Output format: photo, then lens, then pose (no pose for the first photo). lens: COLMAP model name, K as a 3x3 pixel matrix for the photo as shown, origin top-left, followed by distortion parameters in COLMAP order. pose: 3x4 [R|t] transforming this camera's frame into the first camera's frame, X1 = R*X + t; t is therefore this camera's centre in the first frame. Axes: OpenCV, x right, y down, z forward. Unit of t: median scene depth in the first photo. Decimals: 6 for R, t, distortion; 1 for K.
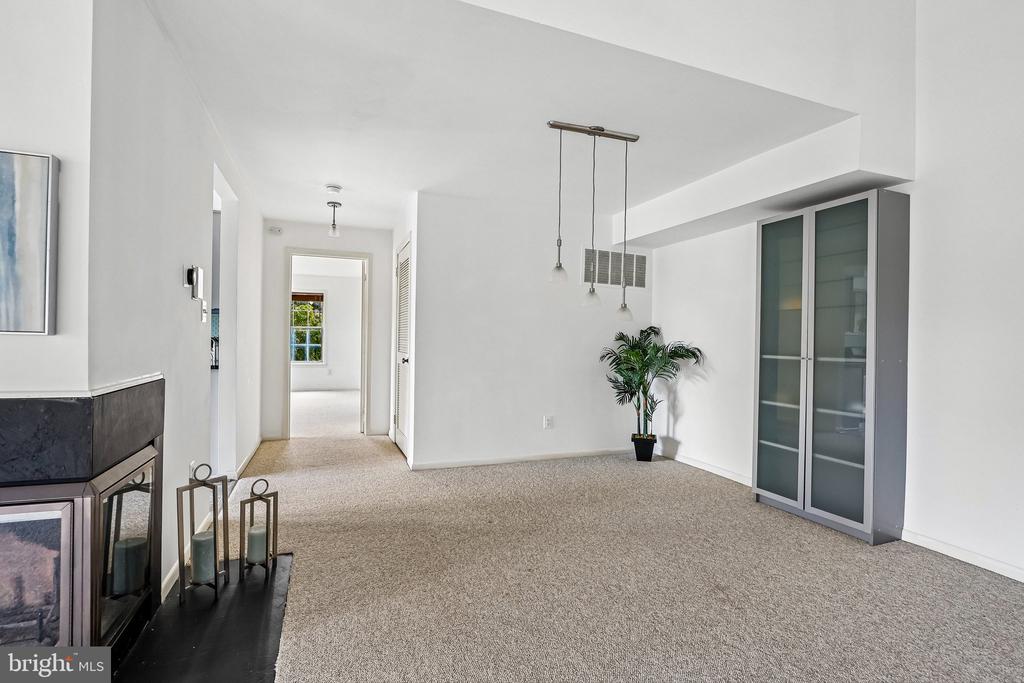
lens RADIAL K [[472.0, 0, 507.2], [0, 472.0, 345.0], [0, 0, 1]] dist [-0.018129, 0.002009]
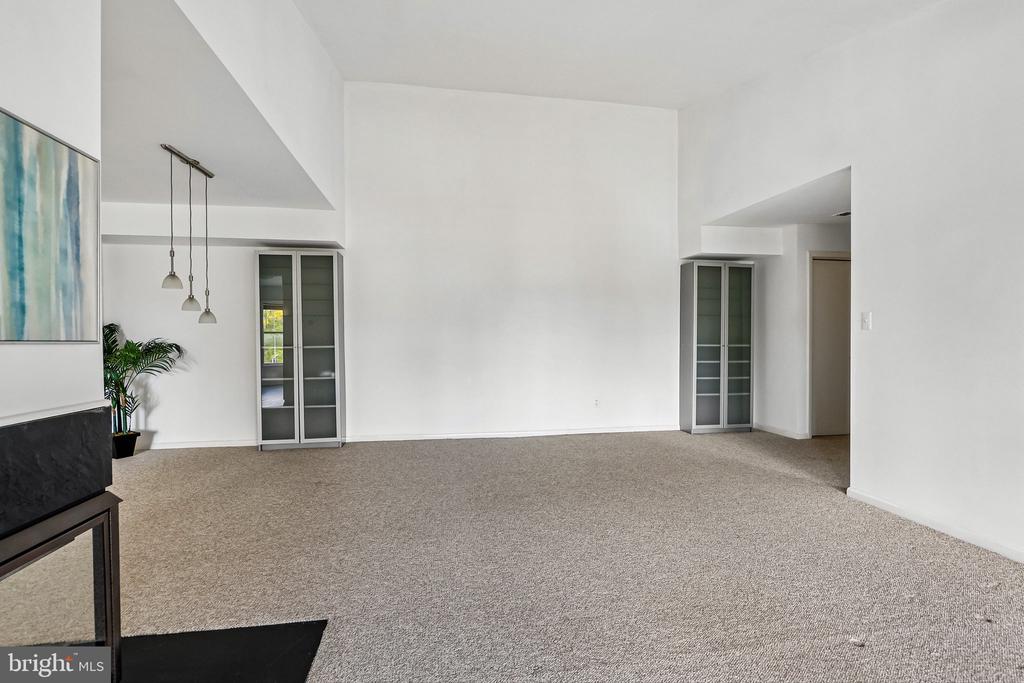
lens RADIAL K [[472.0, 0, 513.3], [0, 472.0, 343.7], [0, 0, 1]] dist [-0.018129, 0.002009]
pose [[0.193797, -0.033269, 0.980477, -0.779522], [0.020531, 0.999343, 0.029851, -0.014370], [-0.980827, 0.014345, 0.194353, -0.020869]]
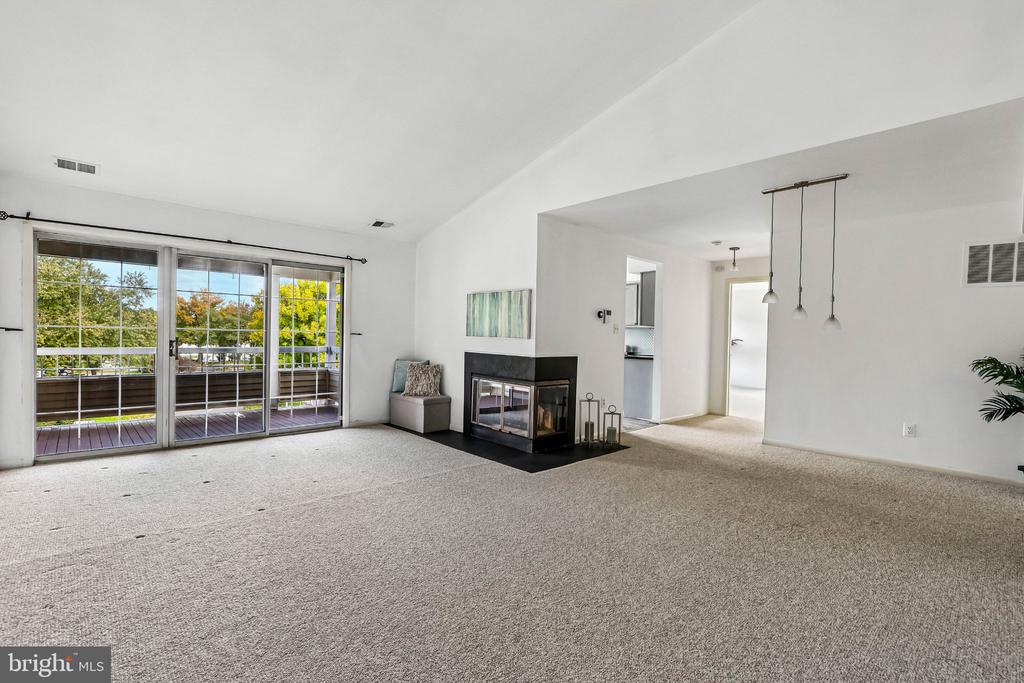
lens RADIAL K [[472.0, 0, 505.6], [0, 472.0, 342.0], [0, 0, 1]] dist [-0.018129, 0.002009]
pose [[0.369393, 0.002302, -0.929270, 1.026467], [-0.026777, 0.999608, -0.008168, 0.015647], [0.928887, 0.027900, 0.369310, -0.221012]]
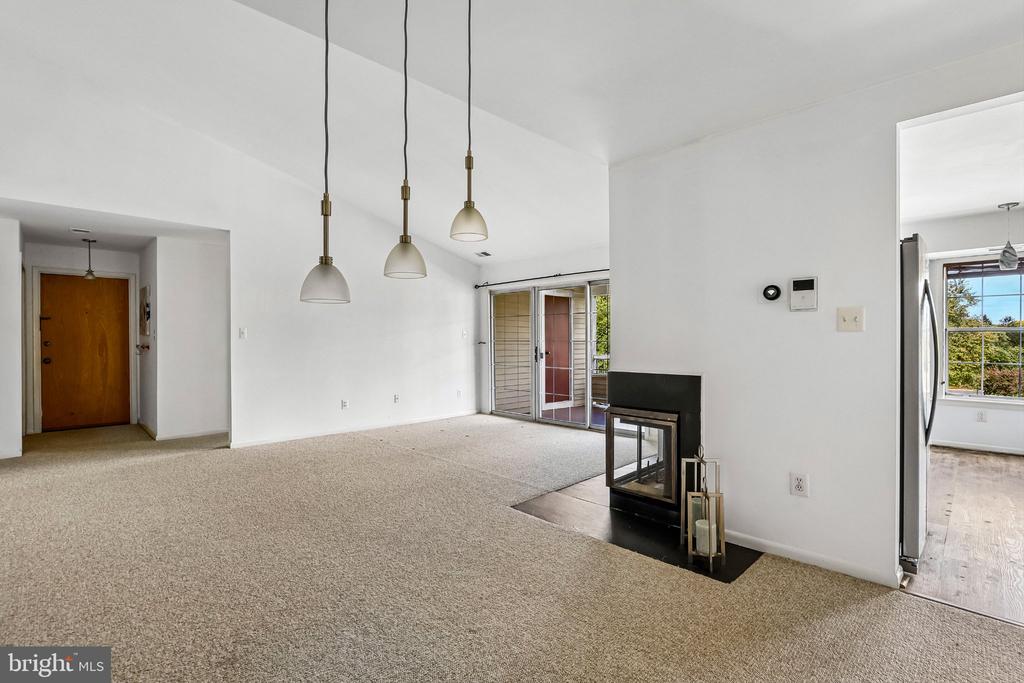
lens RADIAL K [[472.0, 0, 503.4], [0, 472.0, 344.2], [0, 0, 1]] dist [-0.018129, 0.002009]
pose [[-0.916476, -0.015492, -0.399789, 0.259355], [-0.021976, 0.999691, 0.011639, -0.019222], [0.399485, 0.019453, -0.916533, 1.378936]]
